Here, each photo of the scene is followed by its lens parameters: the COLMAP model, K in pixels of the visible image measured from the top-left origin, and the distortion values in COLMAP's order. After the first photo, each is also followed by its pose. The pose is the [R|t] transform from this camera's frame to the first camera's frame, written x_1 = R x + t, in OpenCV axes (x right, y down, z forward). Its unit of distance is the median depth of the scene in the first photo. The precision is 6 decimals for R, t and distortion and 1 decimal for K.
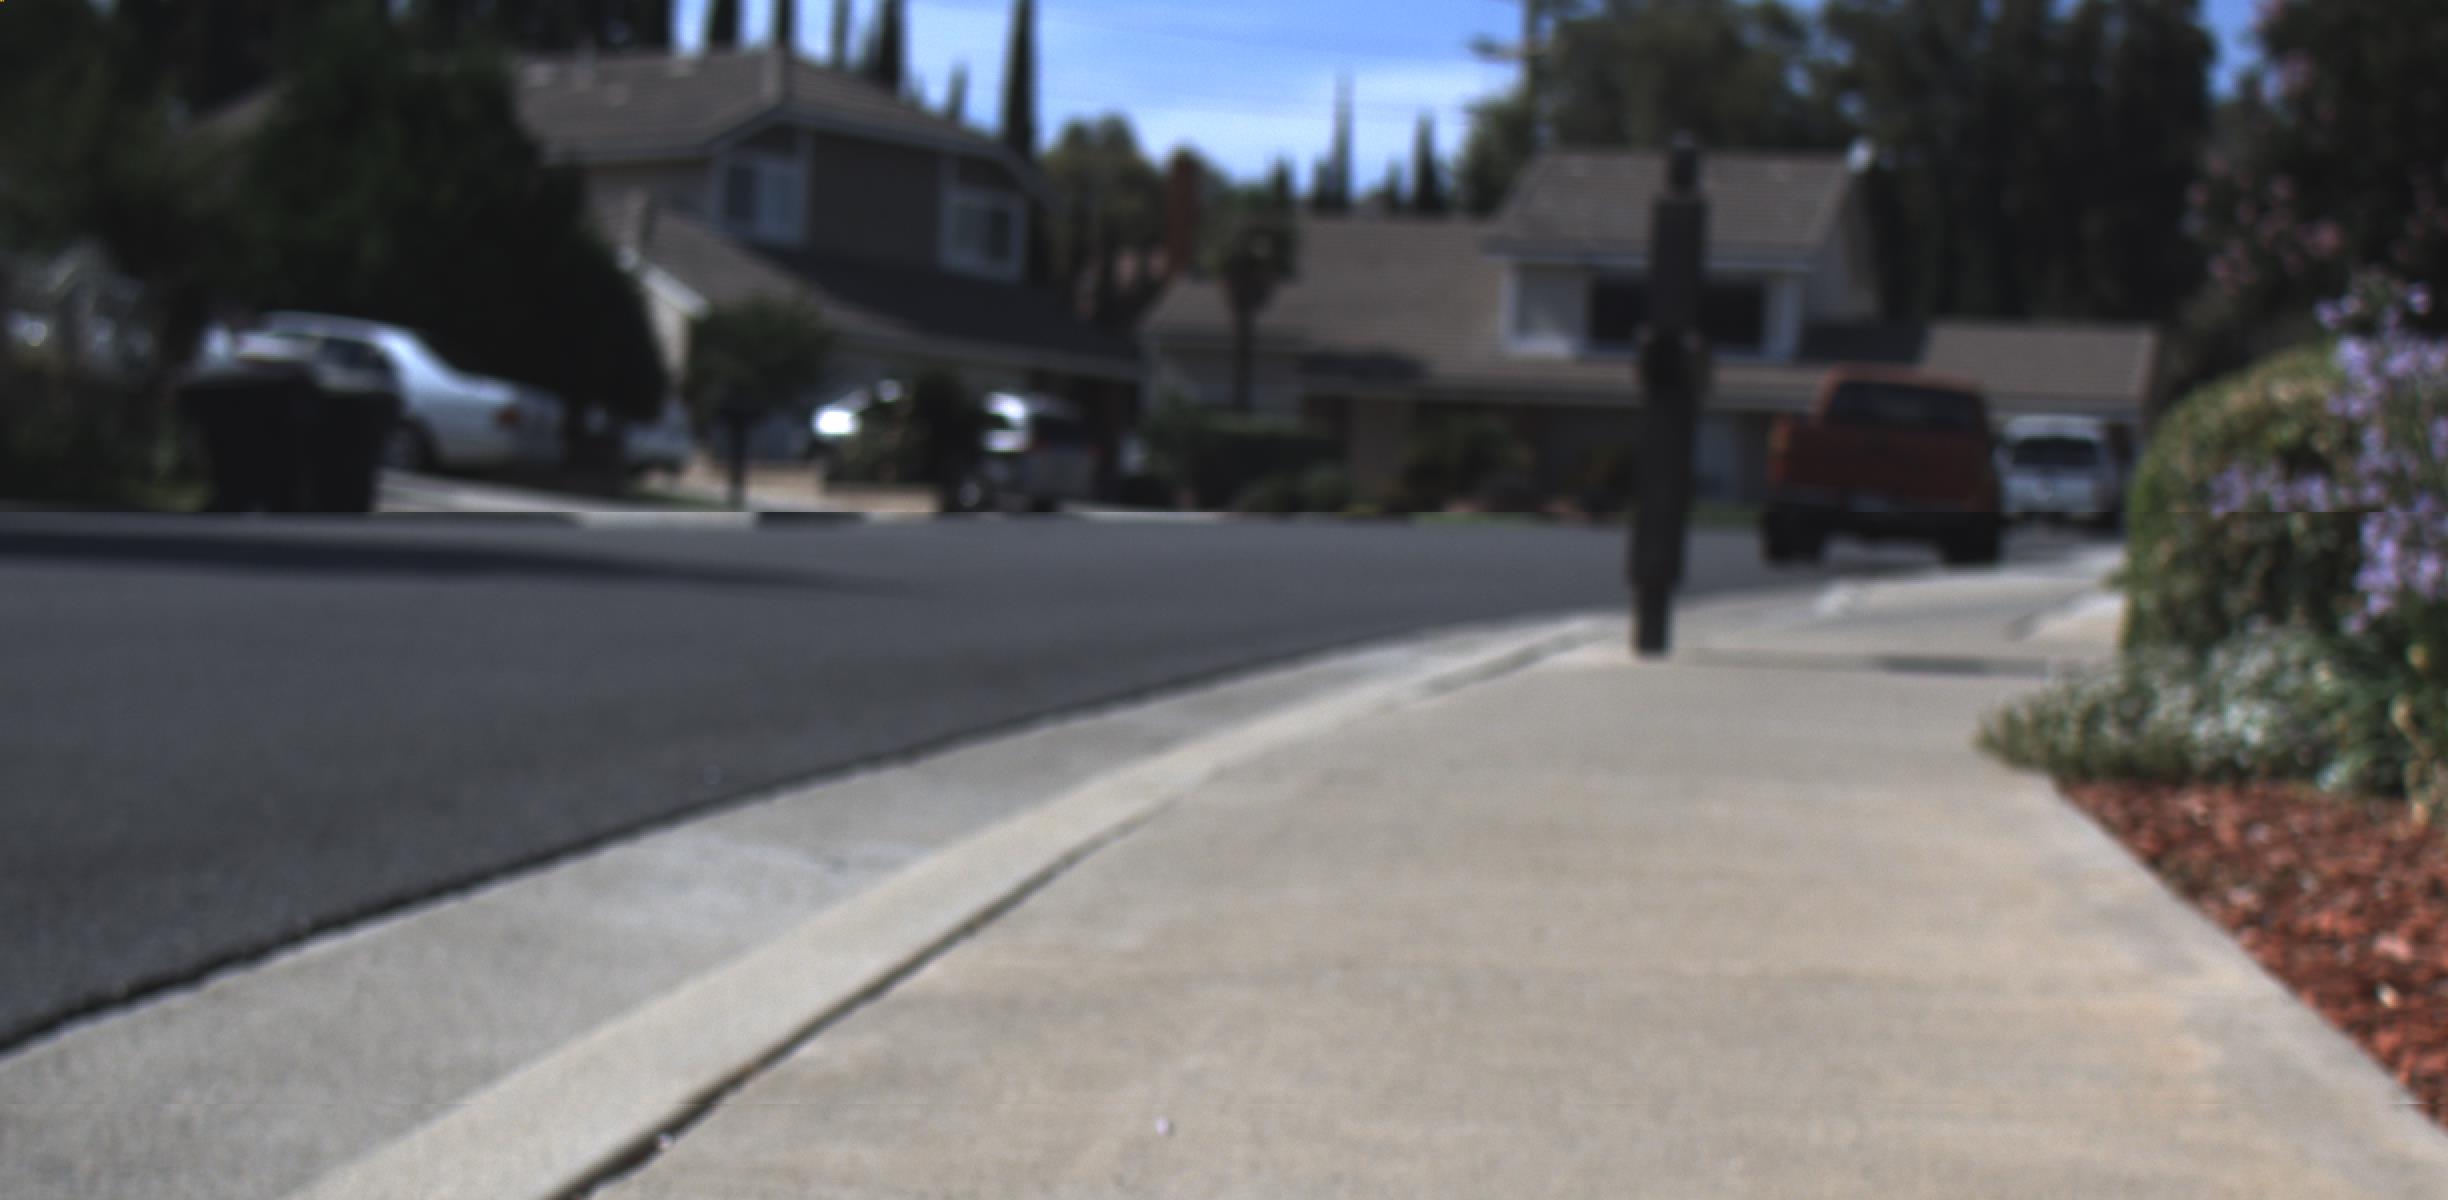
lens RADIAL K [[4455.7, 0, 1288.7], [0, 4455.7, 1013.4], [0, 0, 1]] dist [-0.192179, 0.909248]
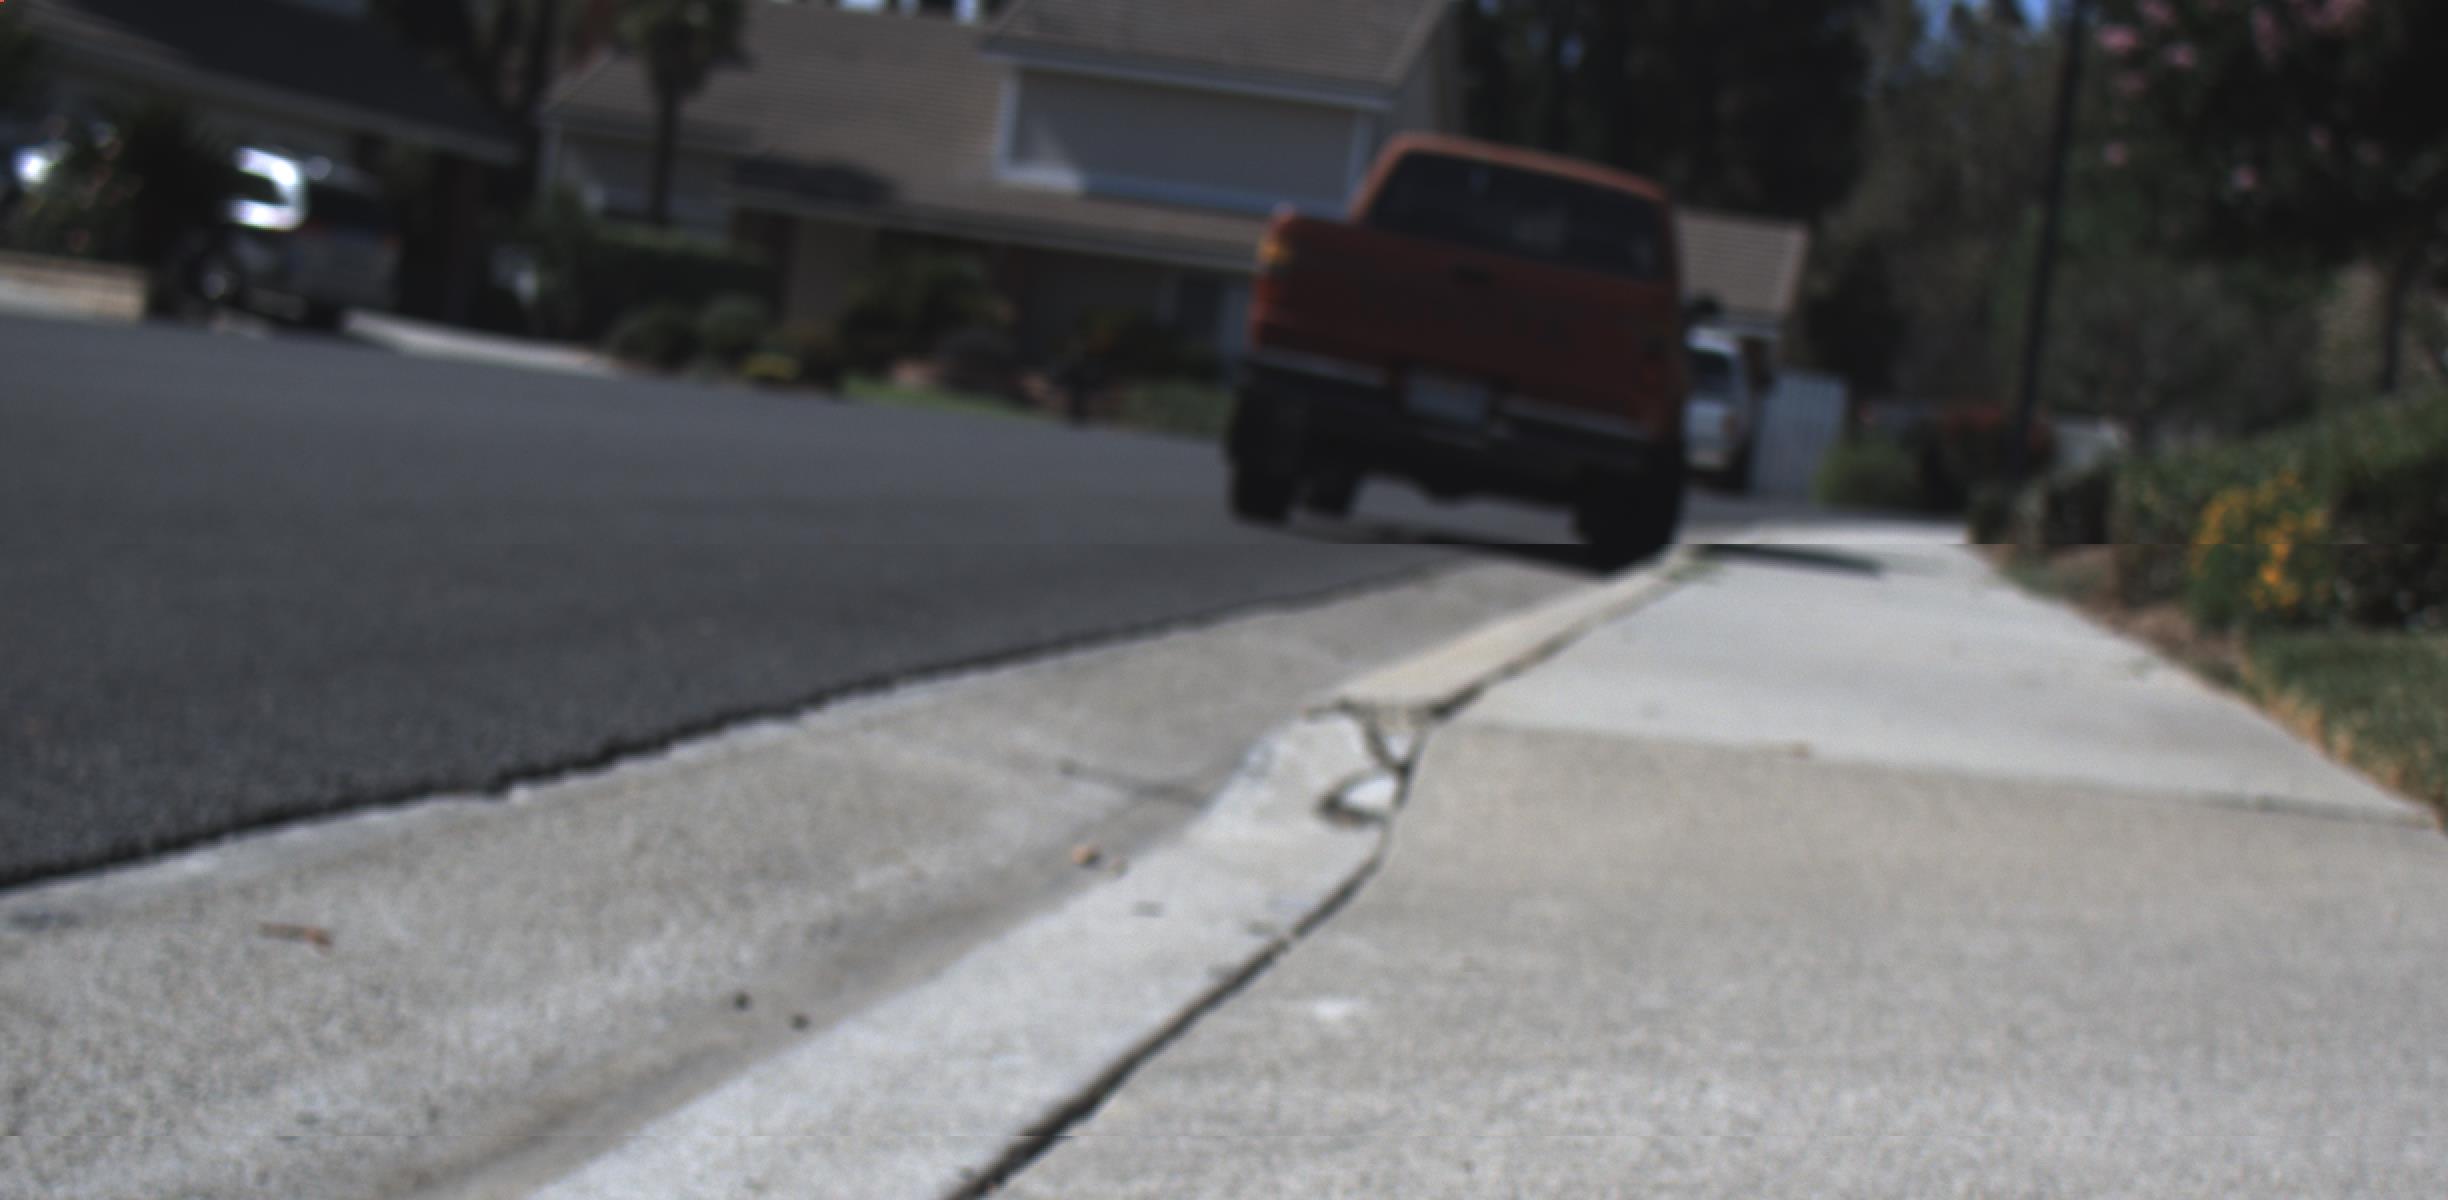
lens RADIAL K [[4455.7, 0, 1288.7], [0, 4455.7, 1013.4], [0, 0, 1]] dist [-0.192179, 0.909248]
pose [[0.990762, 0.080576, 0.109080, 0.028673], [-0.083413, 0.996279, 0.021686, -0.024167], [-0.106926, -0.030585, 0.993796, 0.221868]]
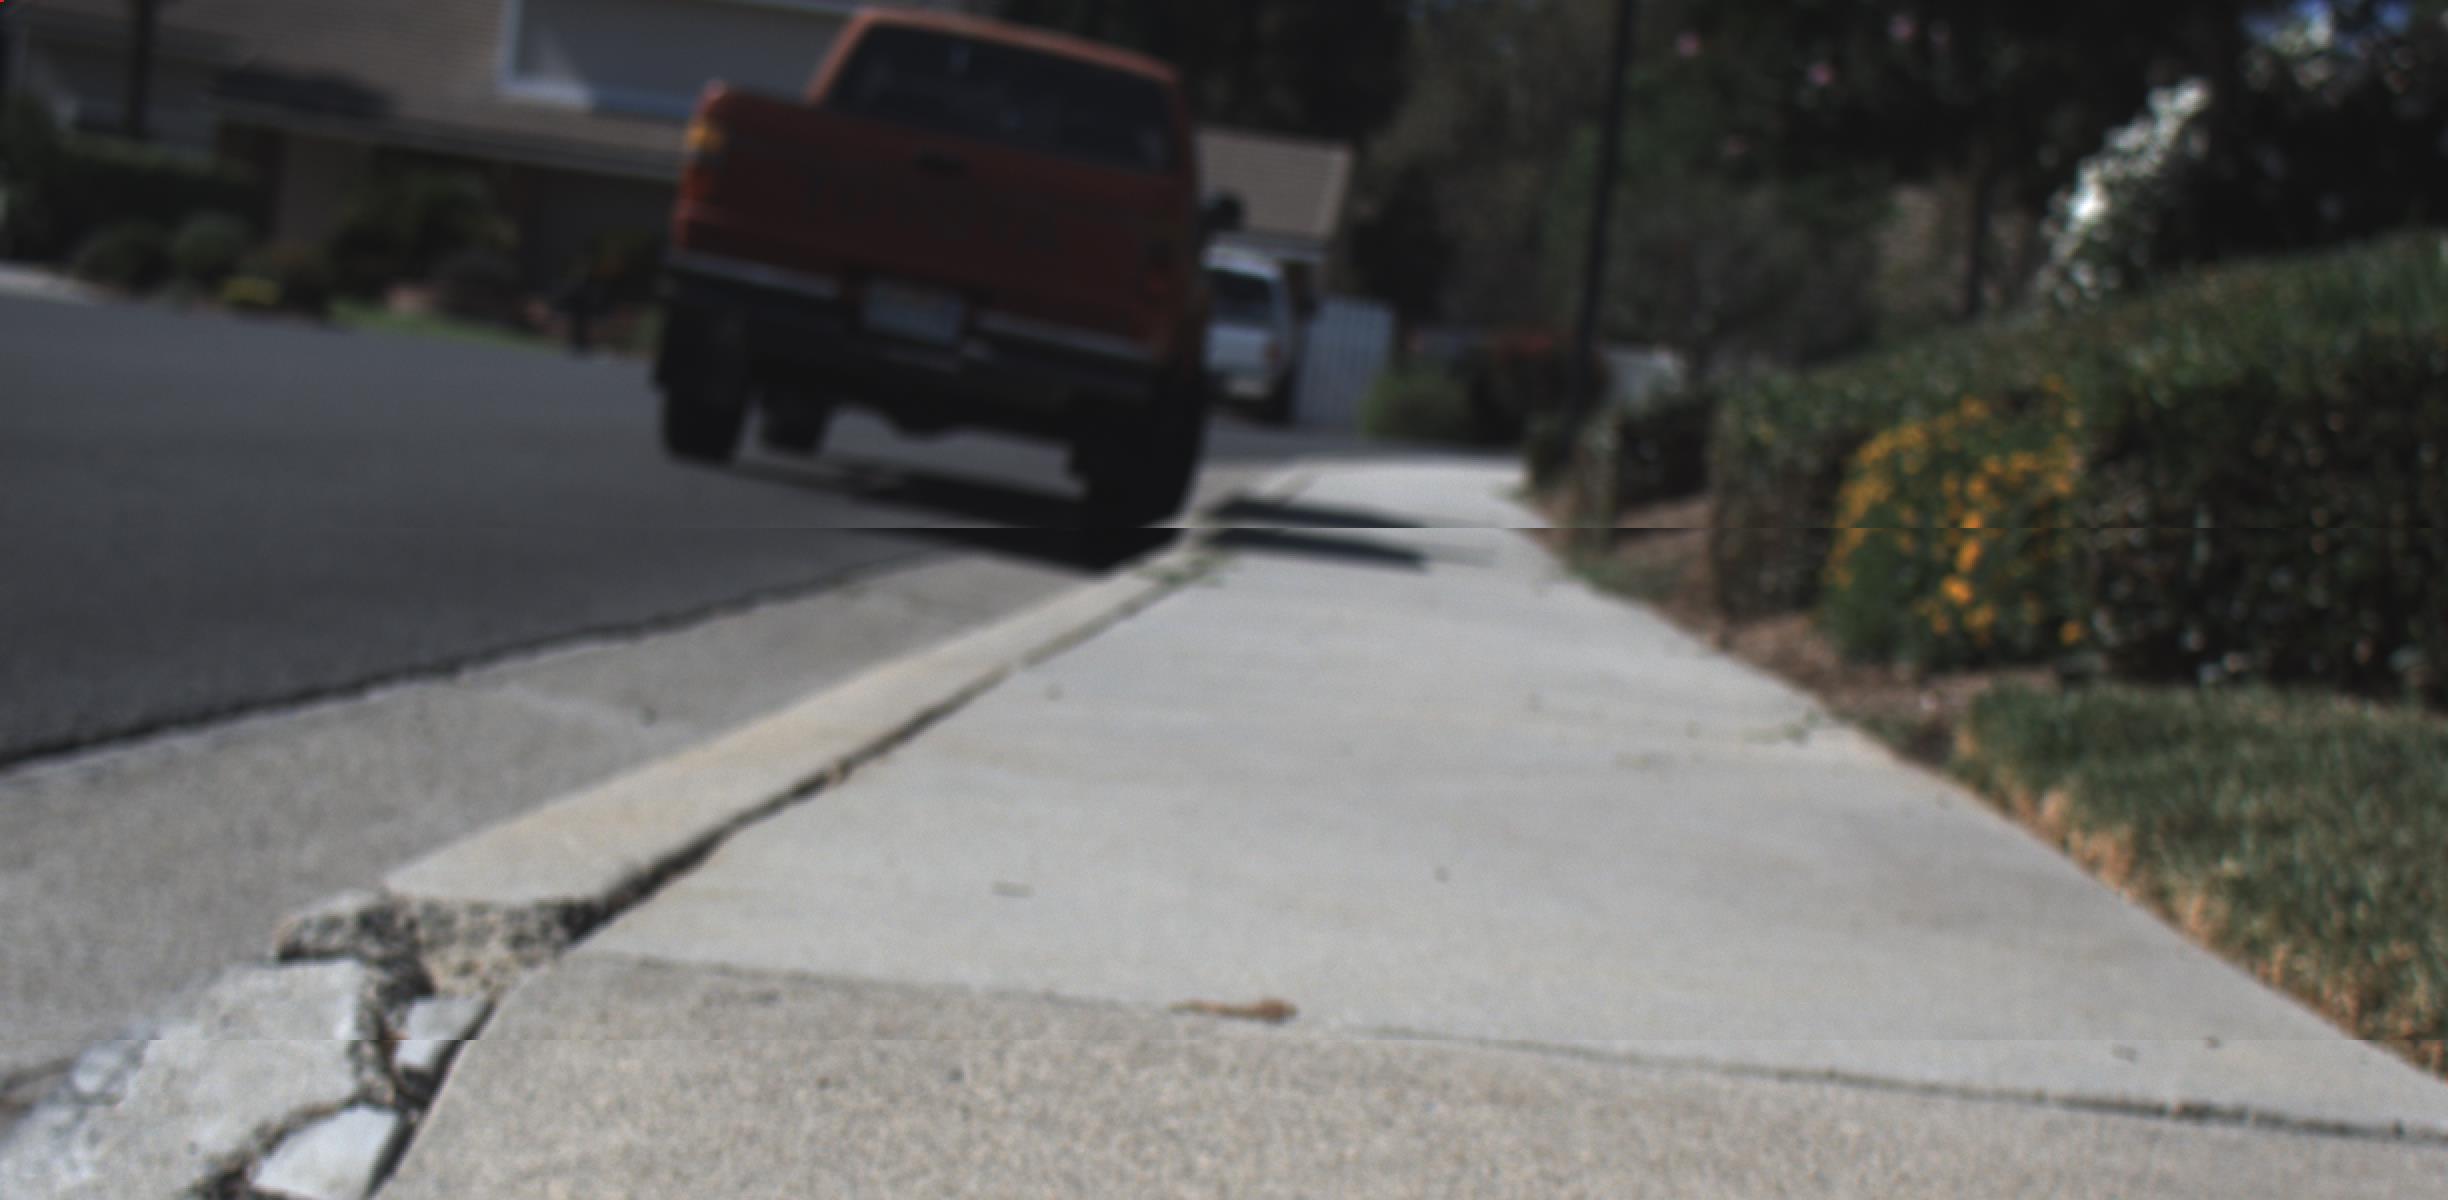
lens RADIAL K [[4455.7, 0, 1288.7], [0, 4455.7, 1013.4], [0, 0, 1]] dist [-0.192179, 0.909248]
pose [[0.975660, 0.067031, 0.208791, 0.036509], [-0.074772, 0.996767, 0.029394, -0.028175], [-0.206145, -0.044290, 0.977519, 0.255959]]
